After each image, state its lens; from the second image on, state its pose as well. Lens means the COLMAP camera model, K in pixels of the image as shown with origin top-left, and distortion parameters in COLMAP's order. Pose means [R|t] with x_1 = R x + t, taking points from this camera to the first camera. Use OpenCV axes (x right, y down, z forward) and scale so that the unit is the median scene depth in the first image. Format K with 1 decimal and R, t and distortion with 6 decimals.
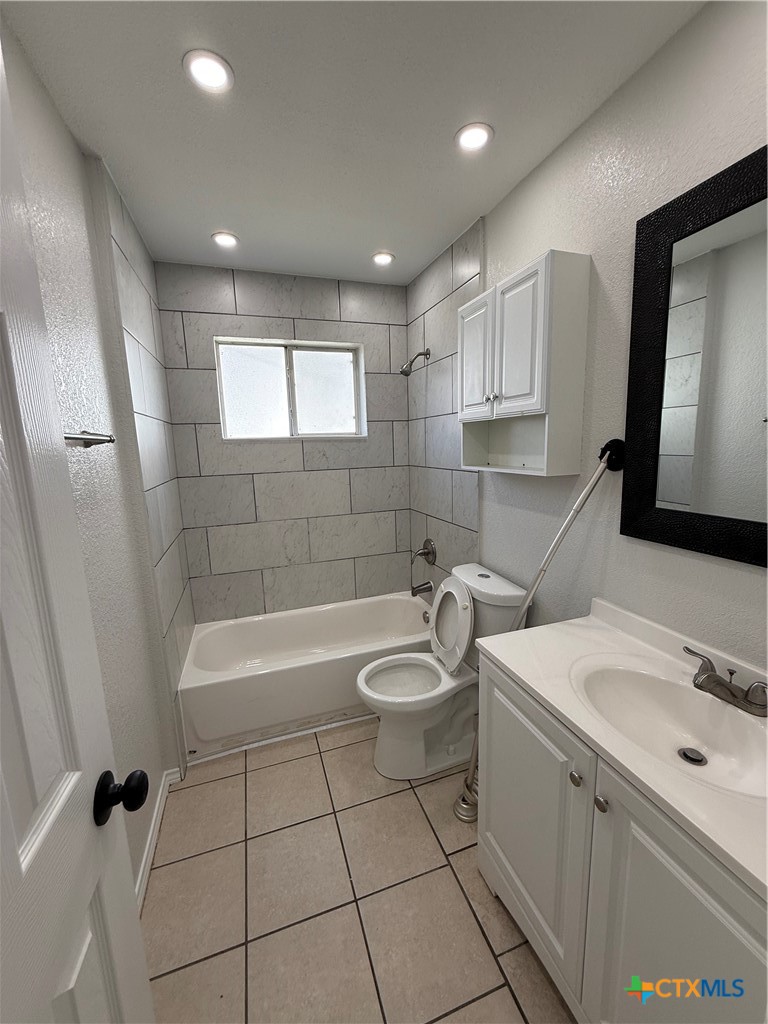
lens RADIAL K [[408.2, 0, 383.1], [0, 408.2, 511.5], [0, 0, 1]] dist [-0.003408, 0.000725]
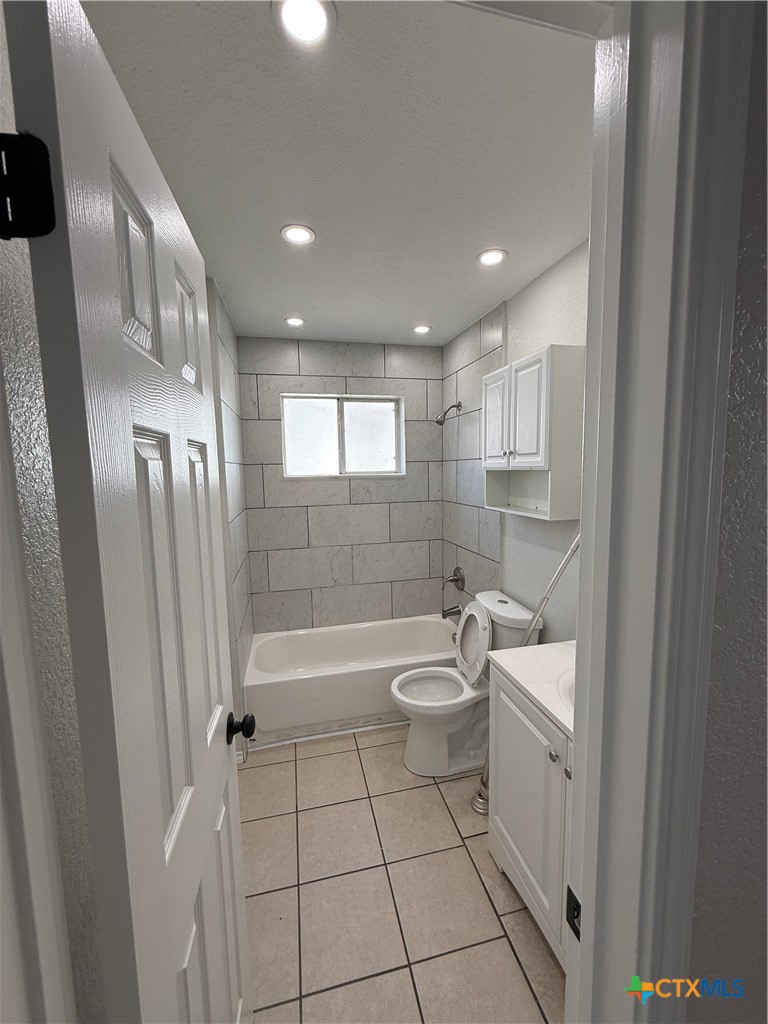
lens RADIAL K [[408.2, 0, 381.8], [0, 408.2, 511.0], [0, 0, 1]] dist [-0.003408, 0.000725]
pose [[0.994866, 0.021031, -0.098994, 0.014544], [-0.026814, 0.997988, -0.057448, -0.022544], [0.097586, 0.059807, 0.993428, -0.191918]]
